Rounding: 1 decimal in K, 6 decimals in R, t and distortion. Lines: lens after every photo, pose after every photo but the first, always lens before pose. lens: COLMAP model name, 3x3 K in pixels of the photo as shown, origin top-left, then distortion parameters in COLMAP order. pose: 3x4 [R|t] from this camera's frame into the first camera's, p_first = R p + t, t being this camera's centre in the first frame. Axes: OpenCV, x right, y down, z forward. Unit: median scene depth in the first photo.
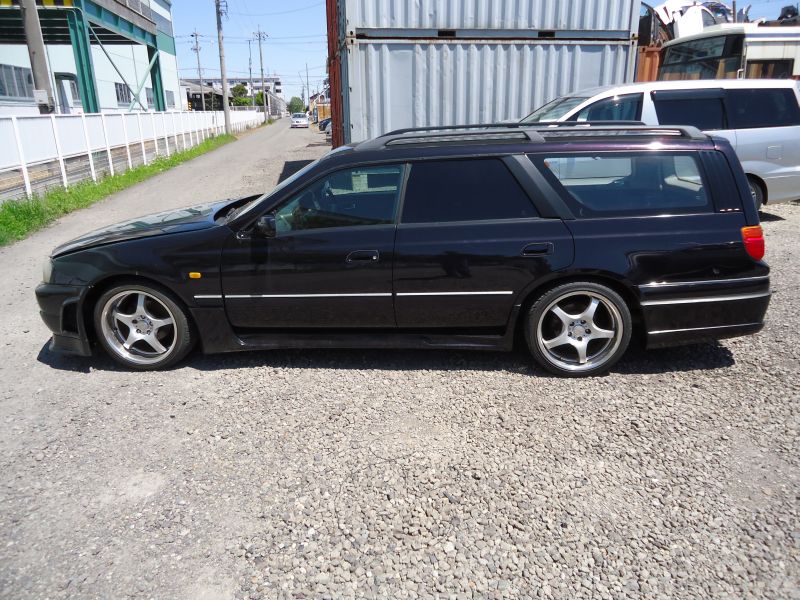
lens RADIAL K [[596.7, 0, 400.5], [0, 596.7, 300.4], [0, 0, 1]] dist [-0.006134, 0.002313]
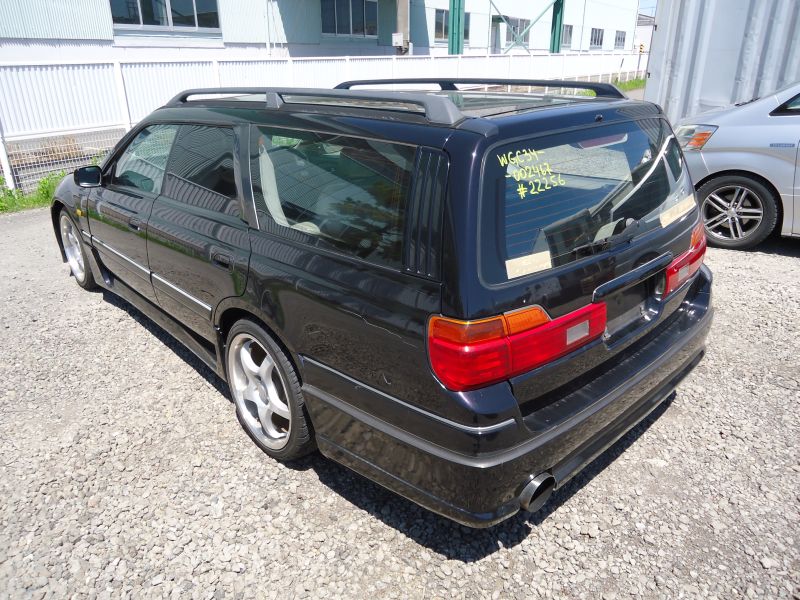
lens RADIAL K [[596.7, 0, 399.4], [0, 596.7, 301.3], [0, 0, 1]] dist [-0.006134, 0.002313]
pose [[0.703837, 0.277174, -0.654055, 0.284089], [-0.217013, 0.960616, 0.173557, -0.069524], [0.676401, 0.019783, 0.736268, 0.201222]]
